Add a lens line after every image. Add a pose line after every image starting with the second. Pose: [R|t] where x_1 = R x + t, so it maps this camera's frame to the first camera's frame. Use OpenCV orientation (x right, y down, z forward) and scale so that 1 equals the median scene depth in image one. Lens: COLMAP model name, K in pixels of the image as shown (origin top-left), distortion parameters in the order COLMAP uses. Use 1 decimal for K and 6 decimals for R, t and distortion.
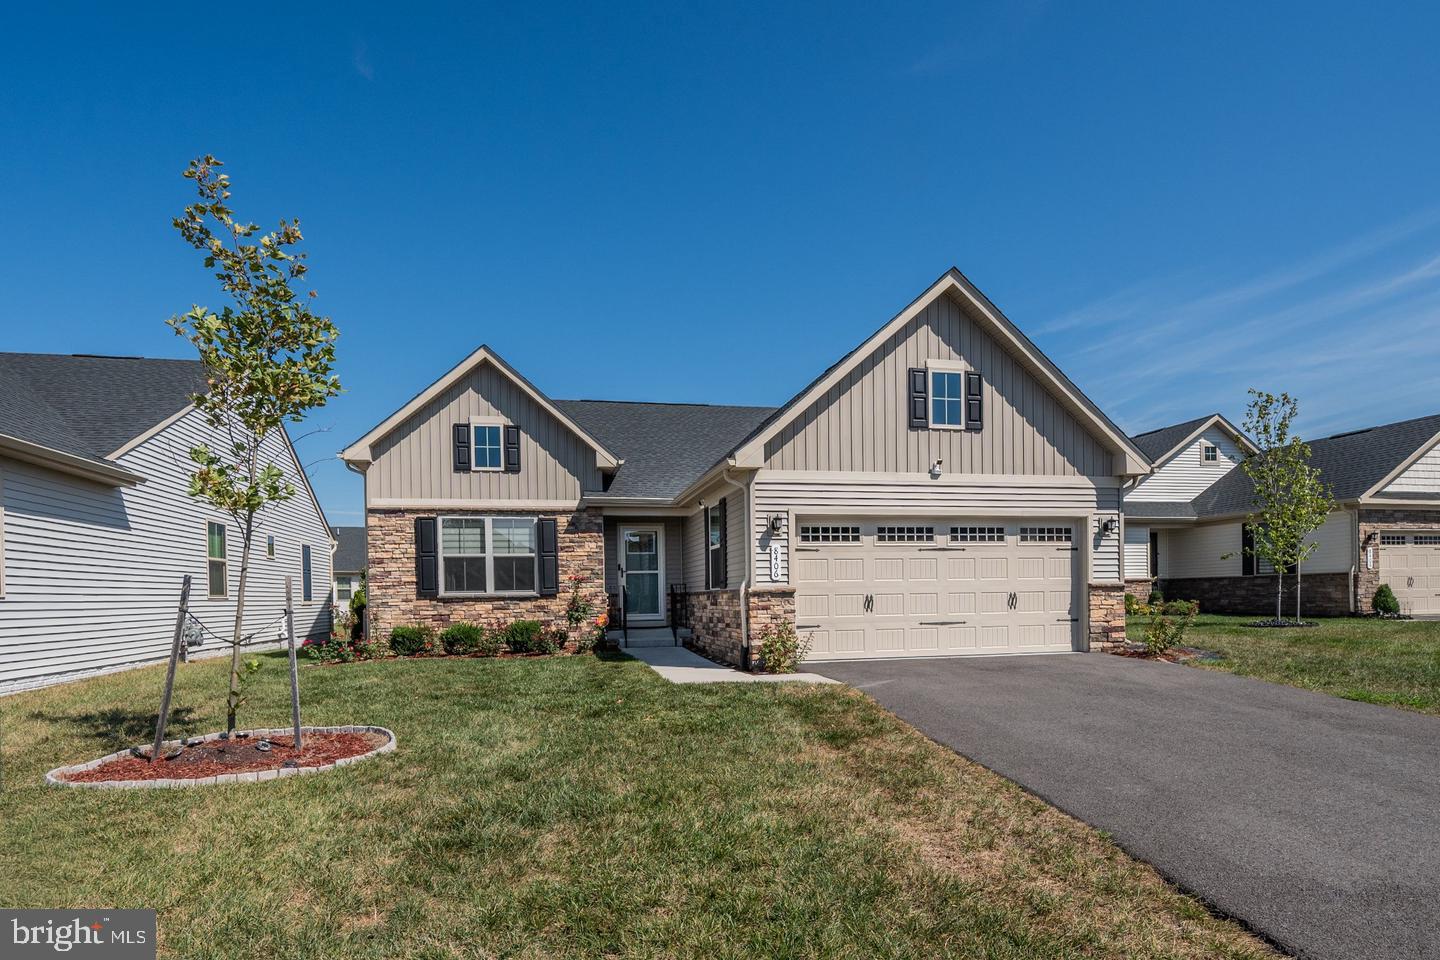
lens RADIAL K [[576.8, 0, 719.5], [0, 576.8, 479.6], [0, 0, 1]] dist [0.000355, -0.000120]
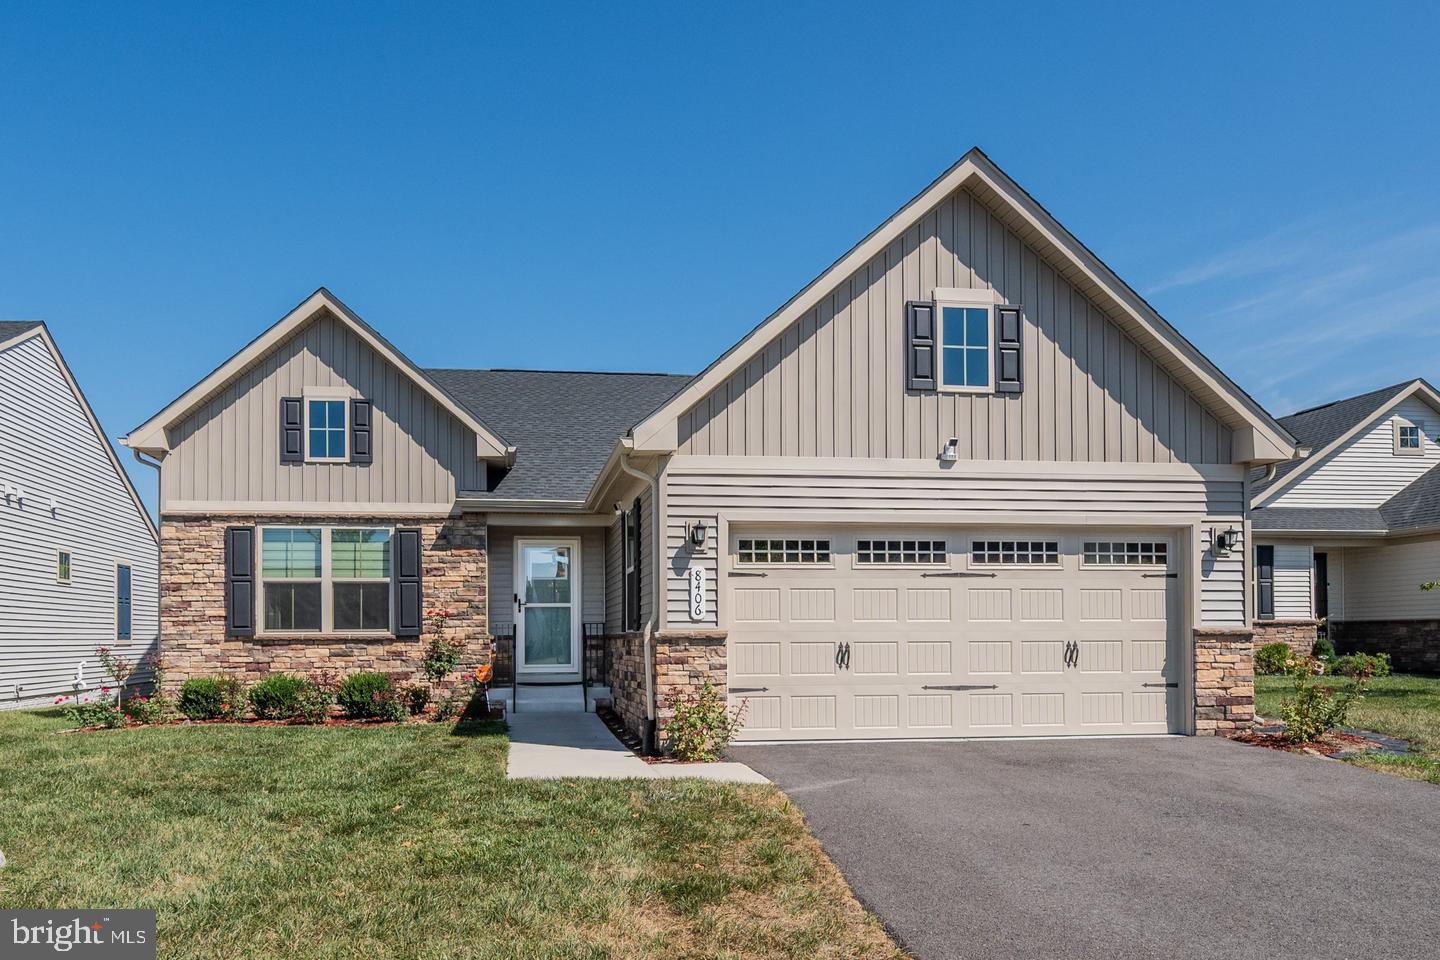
lens RADIAL K [[723.1, 0, 720.2], [0, 723.1, 483.0], [0, 0, 1]] dist [0.000094, 0.000309]
pose [[0.997446, -0.003565, -0.071330, 0.166232], [0.003089, 0.999972, -0.006790, 0.019861], [0.071352, 0.006552, 0.997430, 0.149773]]
